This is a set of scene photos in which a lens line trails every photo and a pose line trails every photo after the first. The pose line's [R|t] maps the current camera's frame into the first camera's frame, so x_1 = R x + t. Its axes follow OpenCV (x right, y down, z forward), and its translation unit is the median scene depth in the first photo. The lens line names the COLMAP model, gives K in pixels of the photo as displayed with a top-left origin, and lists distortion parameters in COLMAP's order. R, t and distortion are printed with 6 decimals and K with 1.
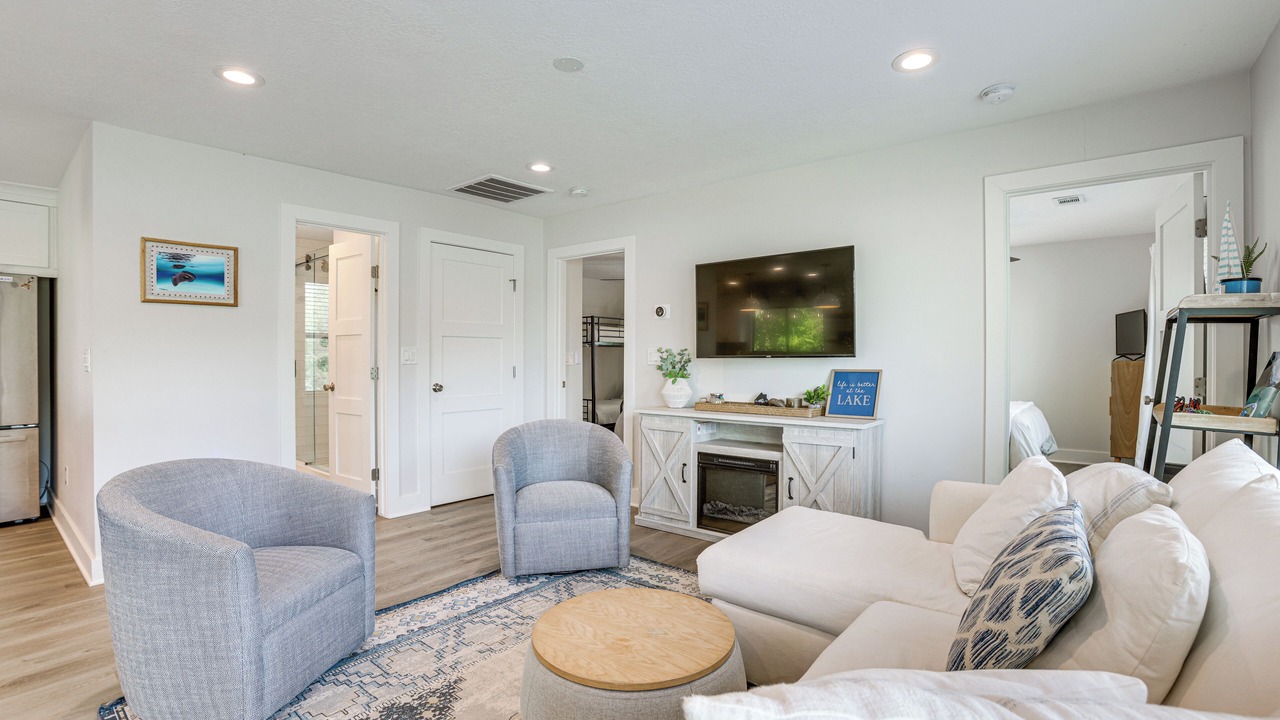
lens RADIAL K [[586.4, 0, 650.4], [0, 586.4, 360.9], [0, 0, 1]] dist [-0.045765, 0.004082]
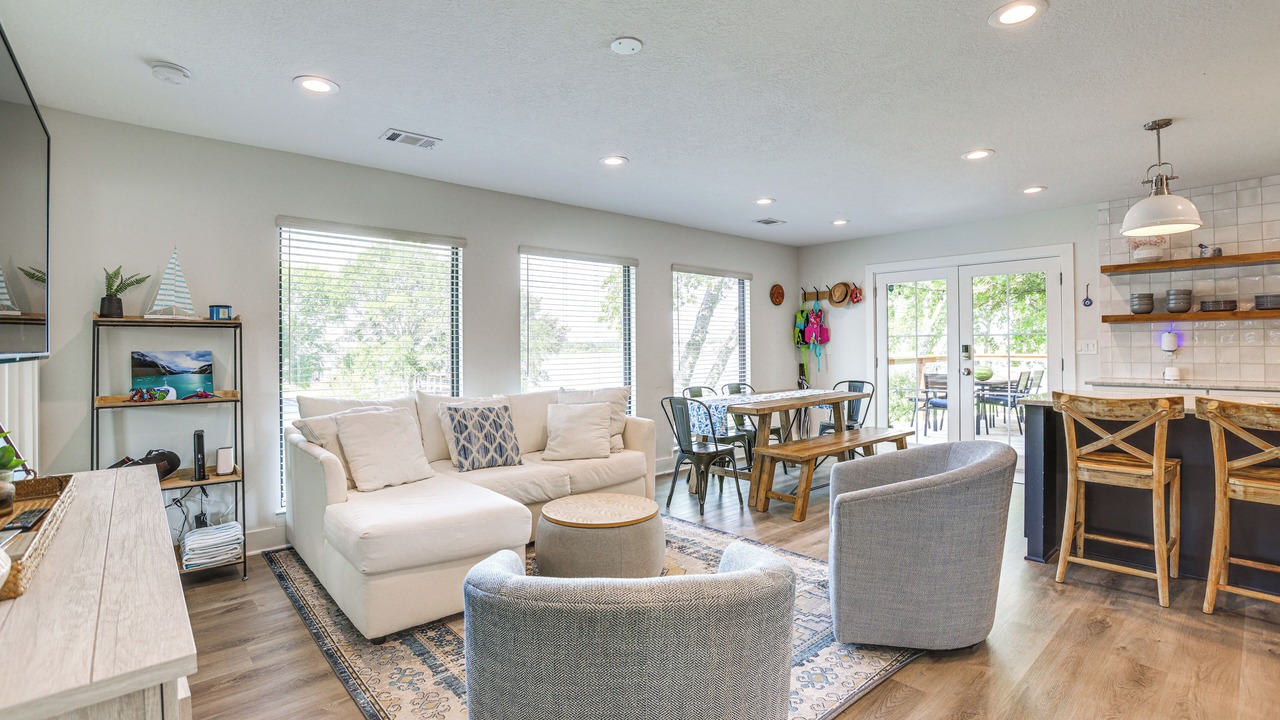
lens RADIAL K [[586.4, 0, 641.4], [0, 586.4, 351.2], [0, 0, 1]] dist [-0.045765, 0.004082]
pose [[-0.985389, 0.008260, 0.170118, -0.258681], [0.010016, 0.999905, 0.009467, -0.013454], [-0.170023, 0.011032, -0.985378, 1.563427]]
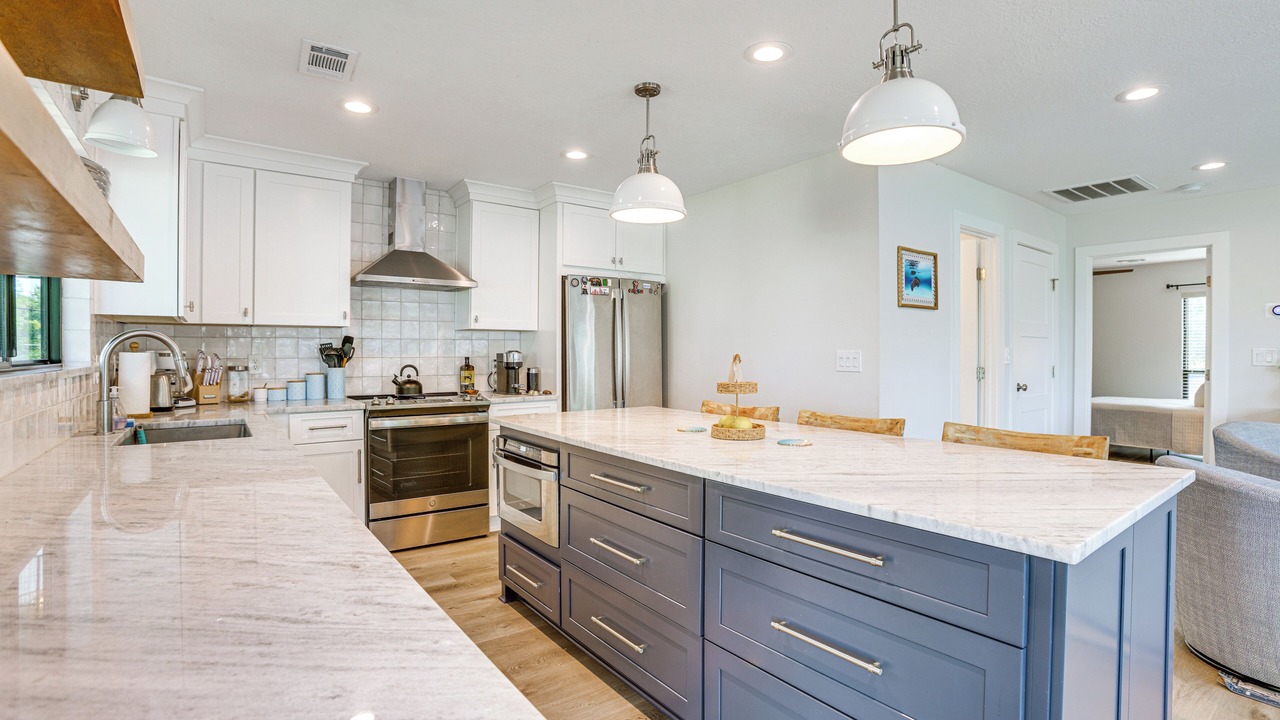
lens RADIAL K [[586.4, 0, 646.4], [0, 586.4, 353.8], [0, 0, 1]] dist [-0.045765, 0.004082]
pose [[0.971730, 0.000986, -0.236093, -1.112925], [-0.002055, 0.999989, -0.004282, -0.008337], [0.236086, 0.004646, 0.971721, -0.187237]]
